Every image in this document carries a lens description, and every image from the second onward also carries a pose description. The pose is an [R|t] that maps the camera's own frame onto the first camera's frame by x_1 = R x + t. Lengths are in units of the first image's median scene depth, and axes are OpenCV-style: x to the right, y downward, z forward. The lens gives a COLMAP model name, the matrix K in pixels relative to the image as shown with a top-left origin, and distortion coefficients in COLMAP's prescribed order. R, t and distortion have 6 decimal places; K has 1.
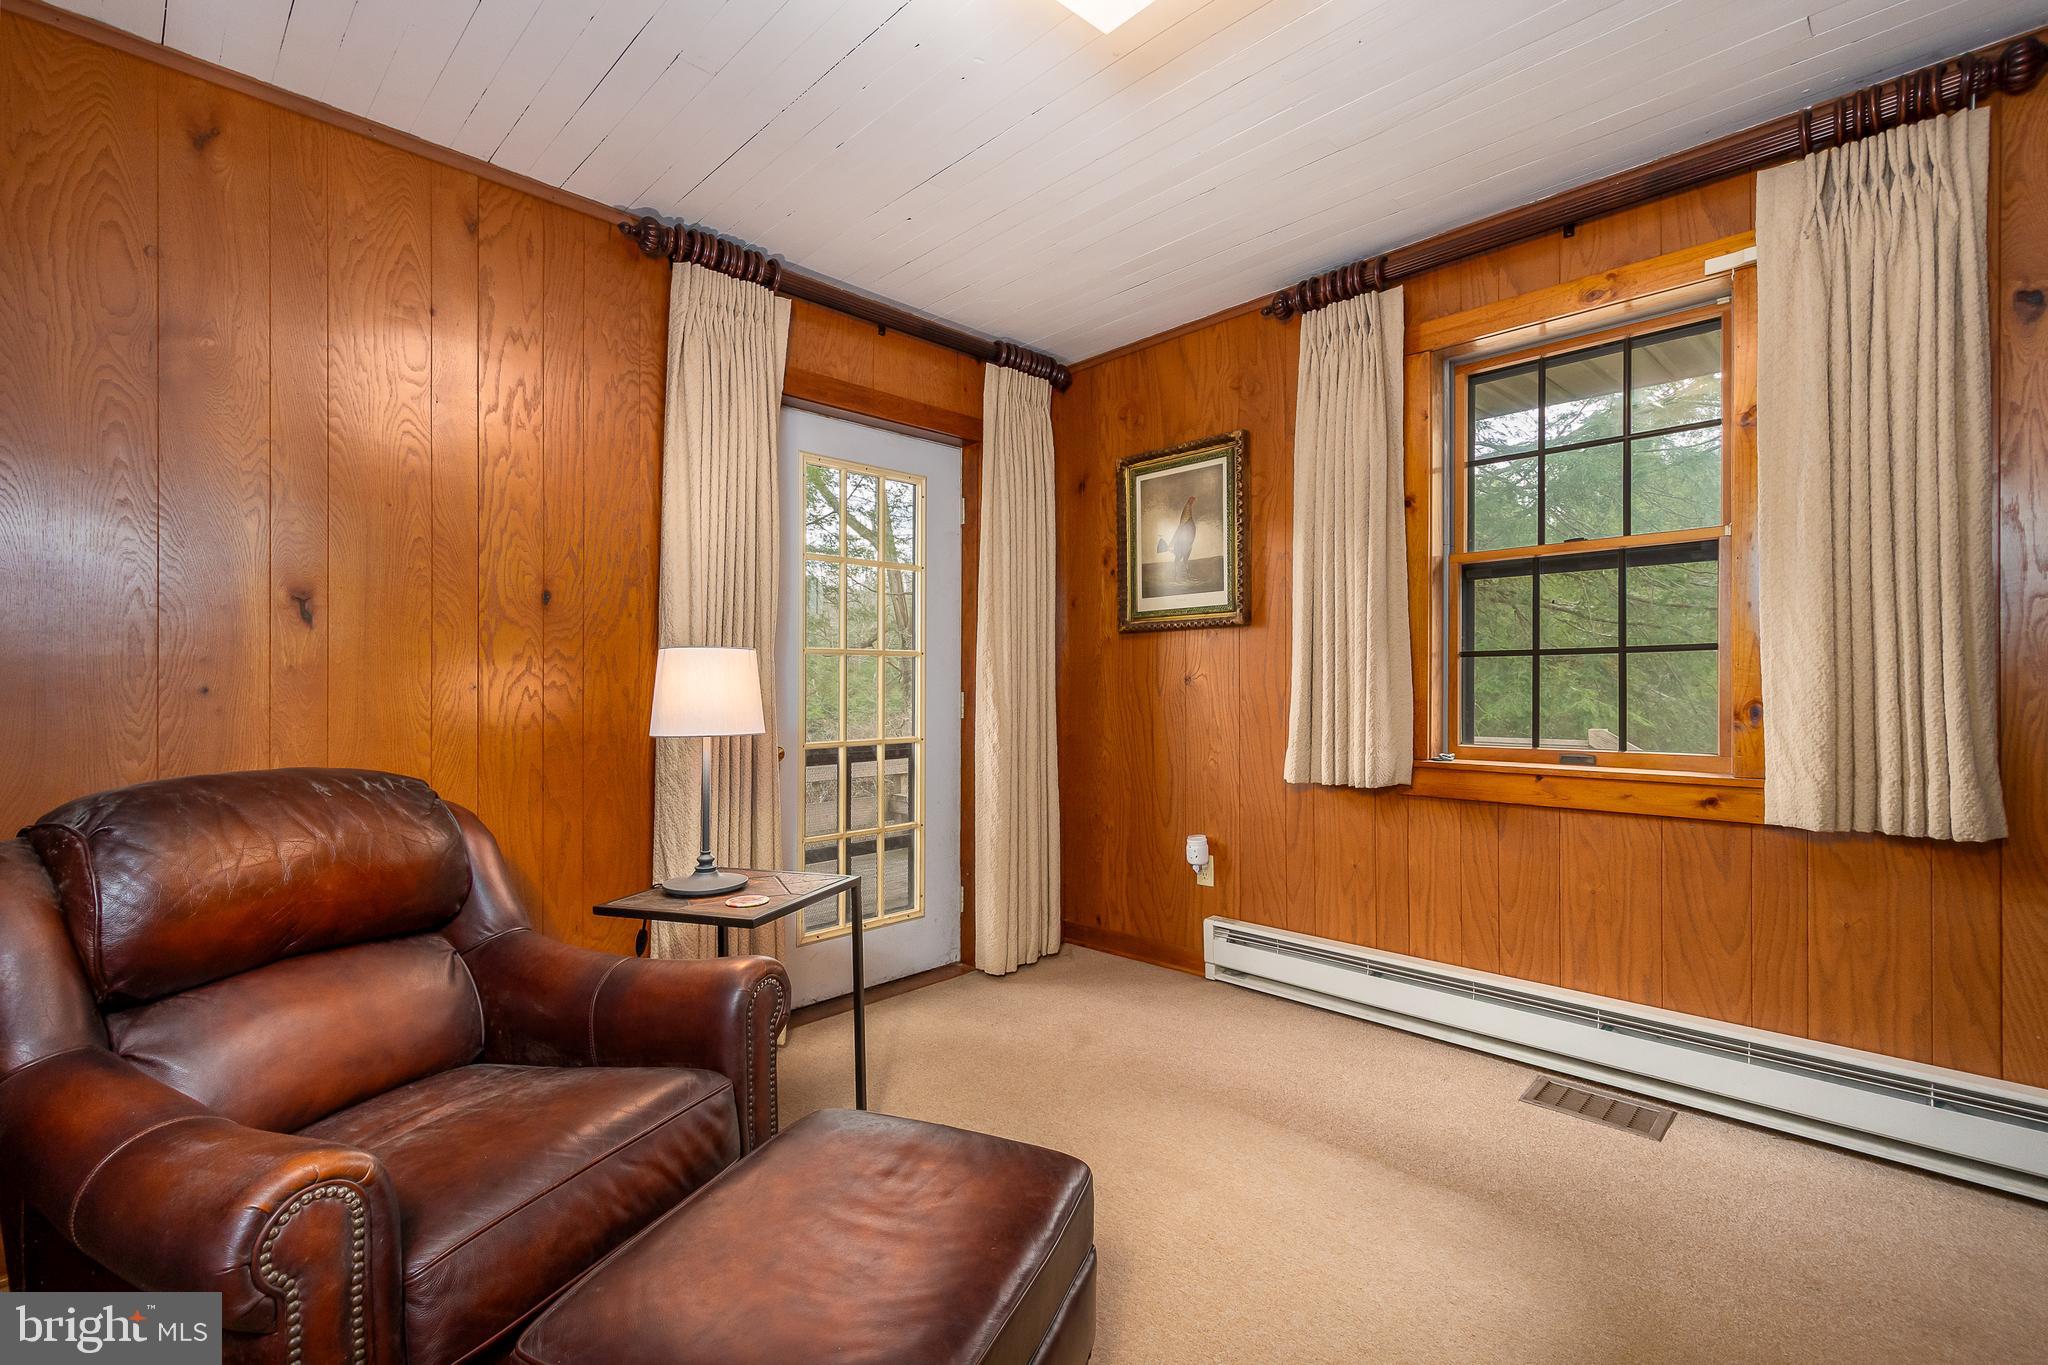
lens RADIAL K [[894.4, 0, 1011.9], [0, 894.4, 680.1], [0, 0, 1]] dist [0.004377, -0.000116]
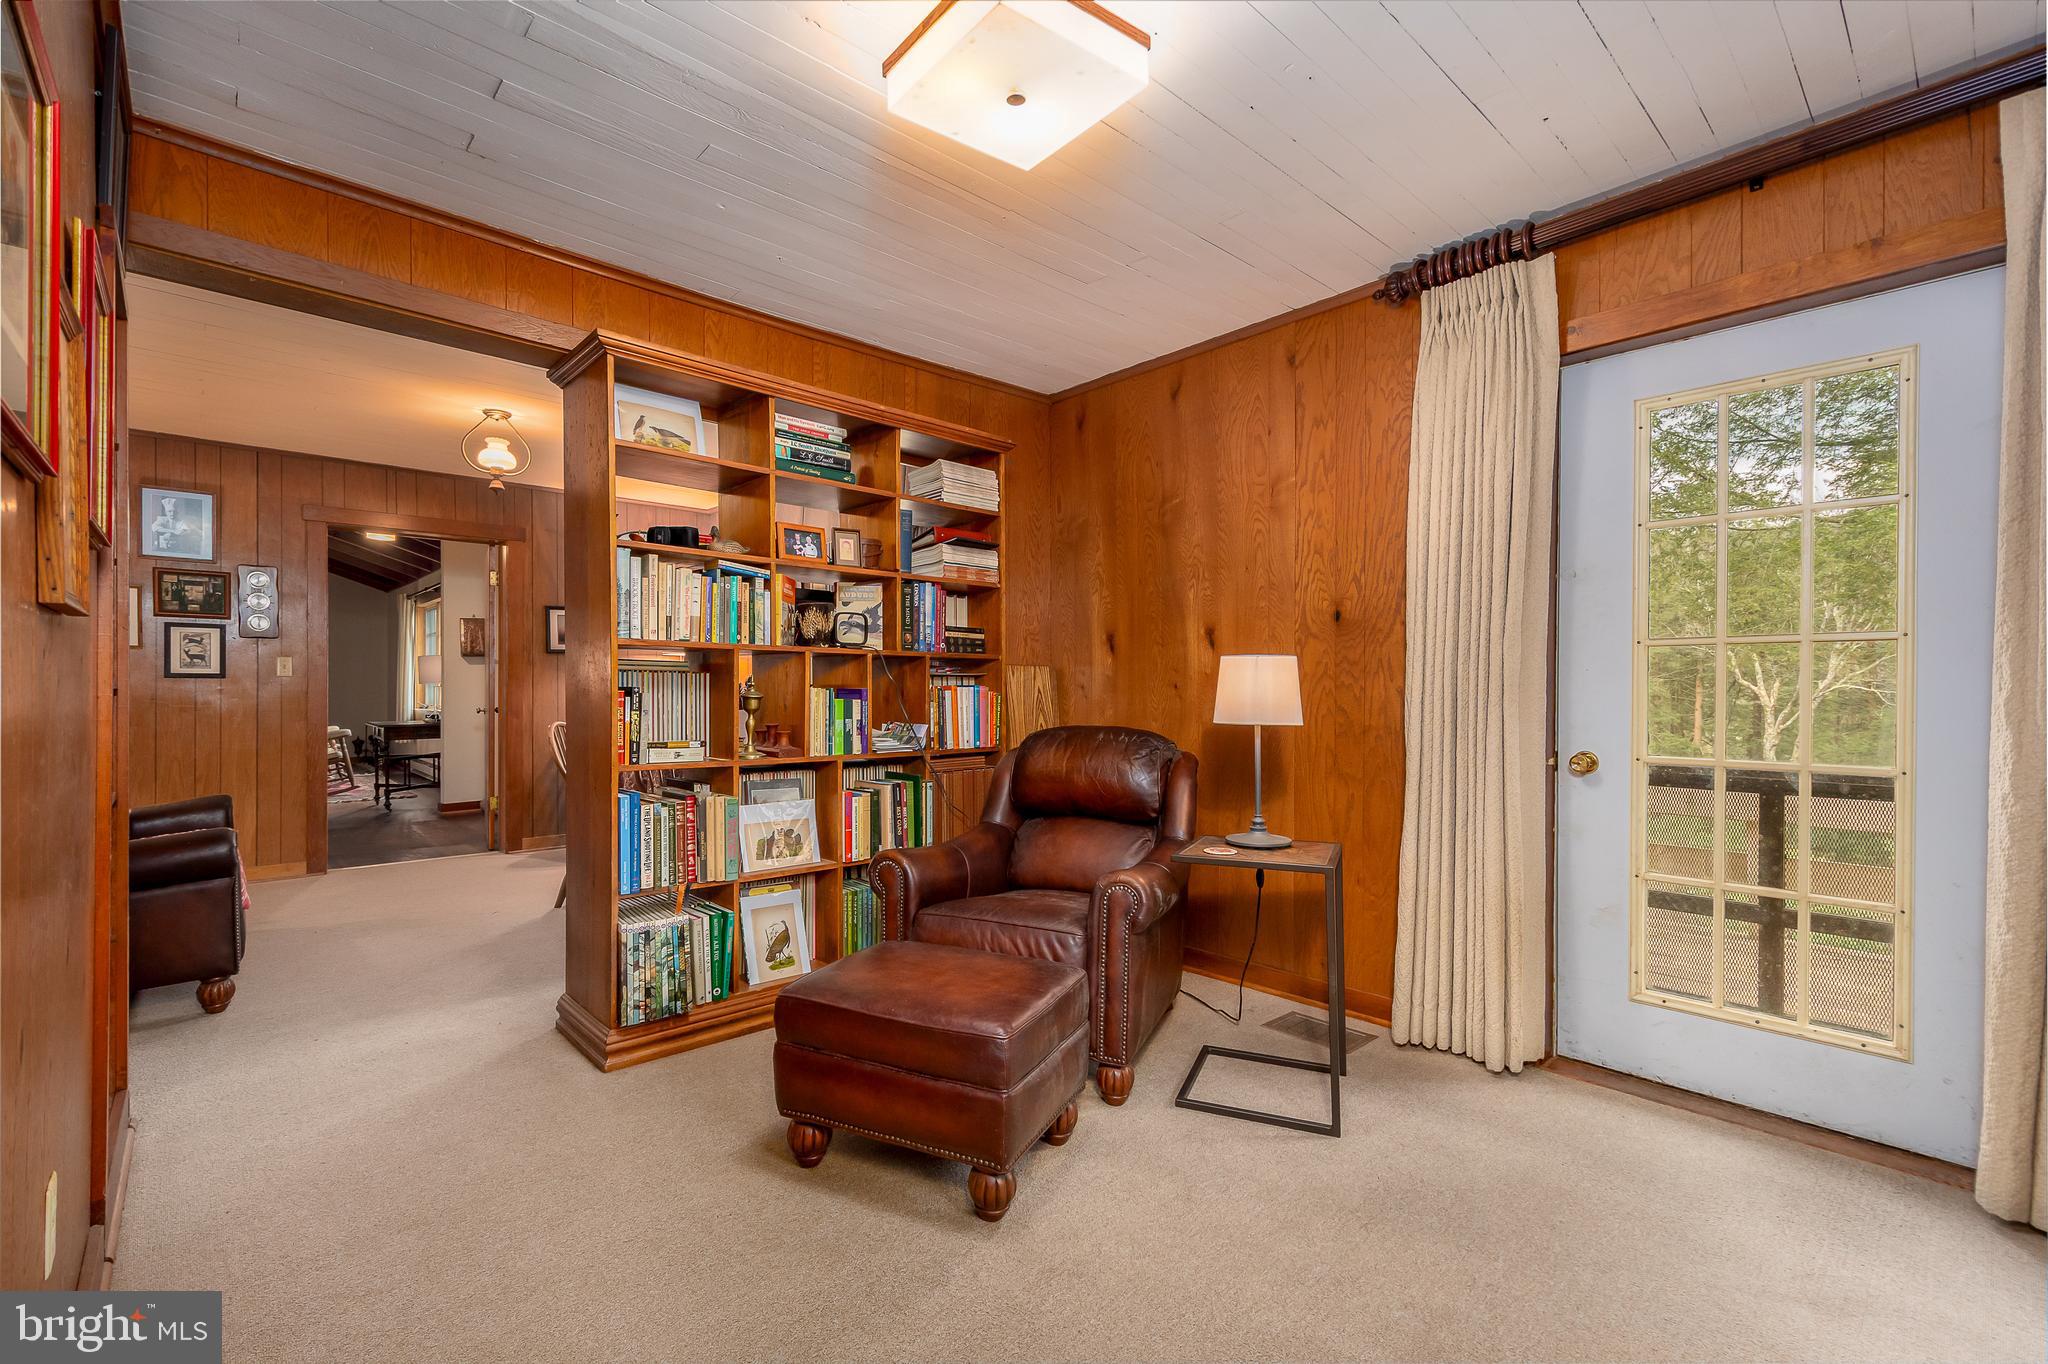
lens RADIAL K [[894.4, 0, 1009.2], [0, 894.4, 687.5], [0, 0, 1]] dist [0.004377, -0.000116]
pose [[-0.042445, 0.009296, -0.999056, 0.777393], [-0.000198, 0.999957, 0.009313, -0.001258], [0.999099, 0.000593, -0.042442, 0.578800]]
